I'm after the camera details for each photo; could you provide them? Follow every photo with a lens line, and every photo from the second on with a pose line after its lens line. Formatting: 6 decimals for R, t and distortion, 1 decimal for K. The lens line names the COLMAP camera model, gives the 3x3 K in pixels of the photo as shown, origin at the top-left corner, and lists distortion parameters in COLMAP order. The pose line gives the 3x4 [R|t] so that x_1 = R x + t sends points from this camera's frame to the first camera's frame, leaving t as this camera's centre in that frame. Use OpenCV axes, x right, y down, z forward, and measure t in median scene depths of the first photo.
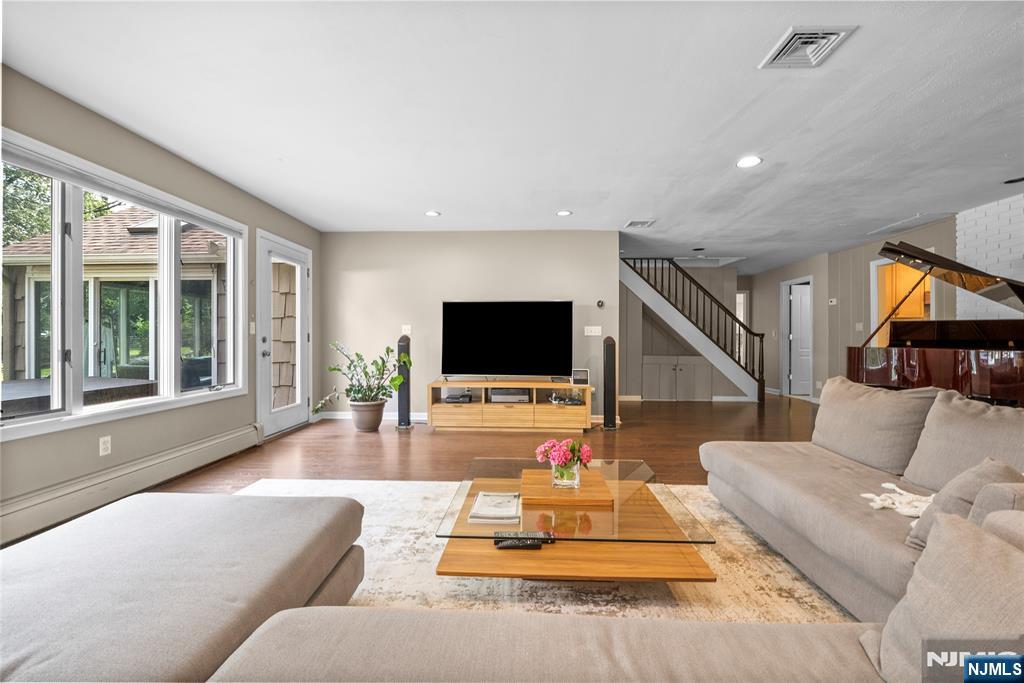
lens RADIAL K [[426.1, 0, 514.0], [0, 426.1, 340.6], [0, 0, 1]] dist [-0.000102, -0.000881]
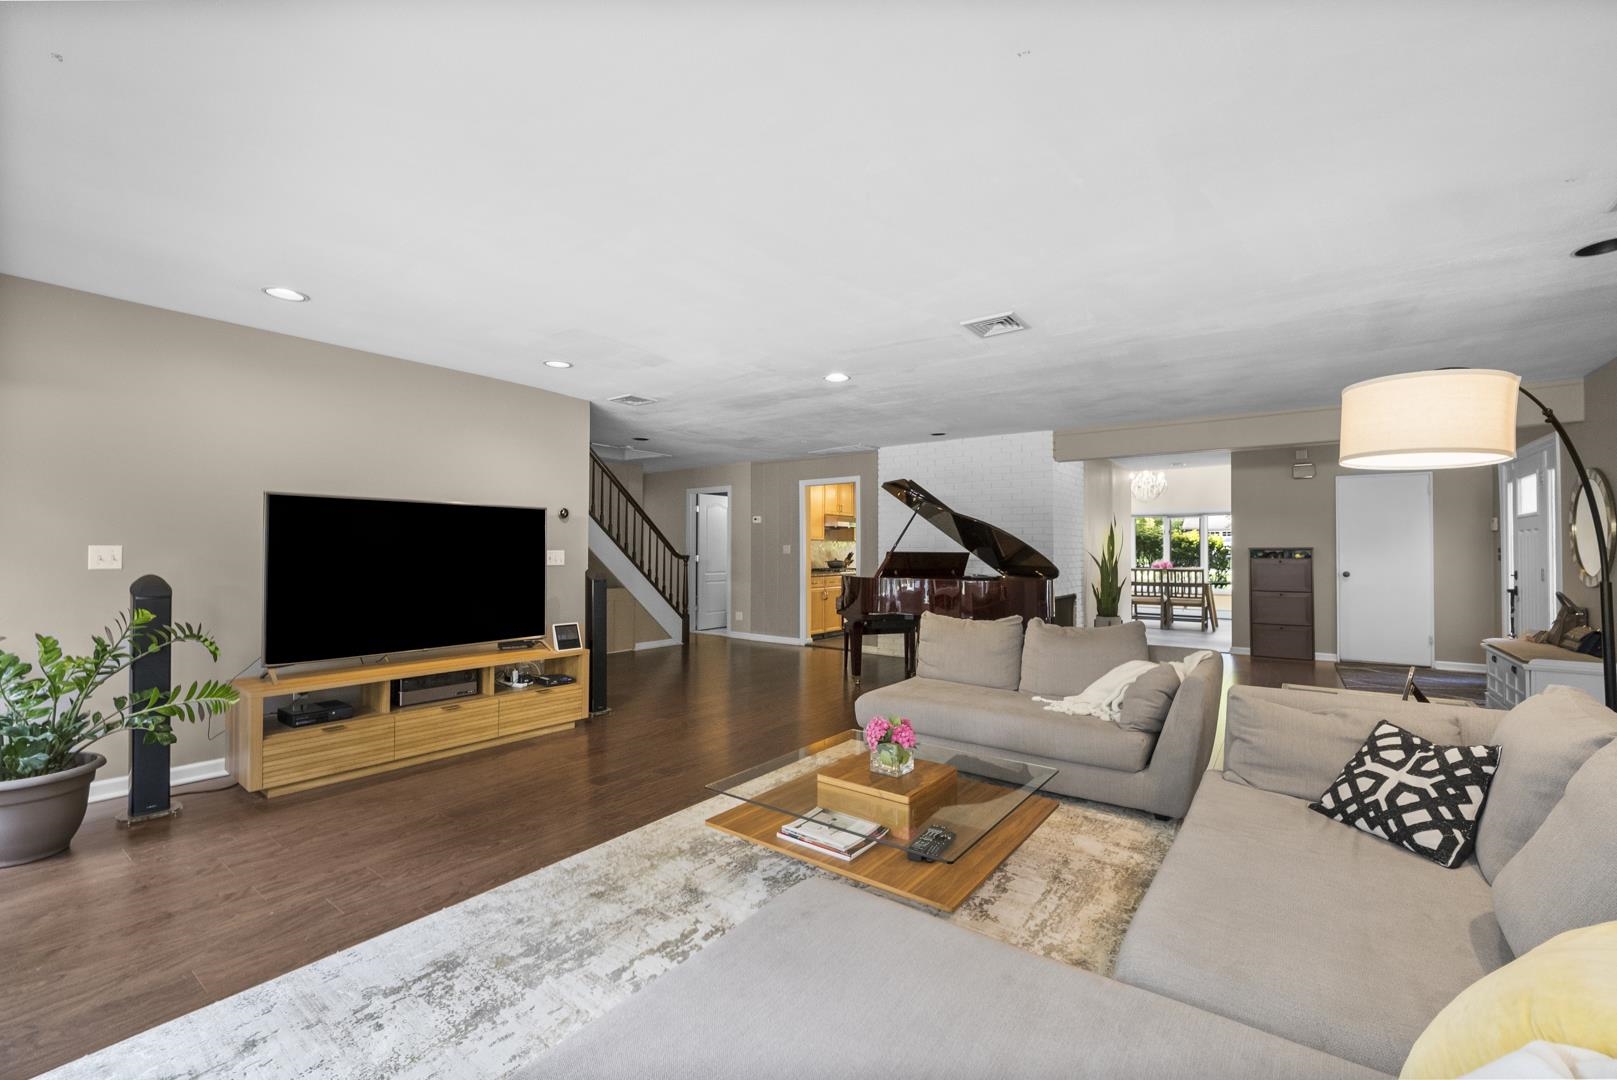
lens RADIAL K [[672.8, 0, 822.5], [0, 672.8, 546.8], [0, 0, 1]] dist [-0.000102, -0.000881]
pose [[0.547838, 0.003769, 0.836576, -0.431677], [-0.000604, 0.999991, -0.004110, -0.037685], [-0.836584, 0.001746, 0.547836, 0.166478]]
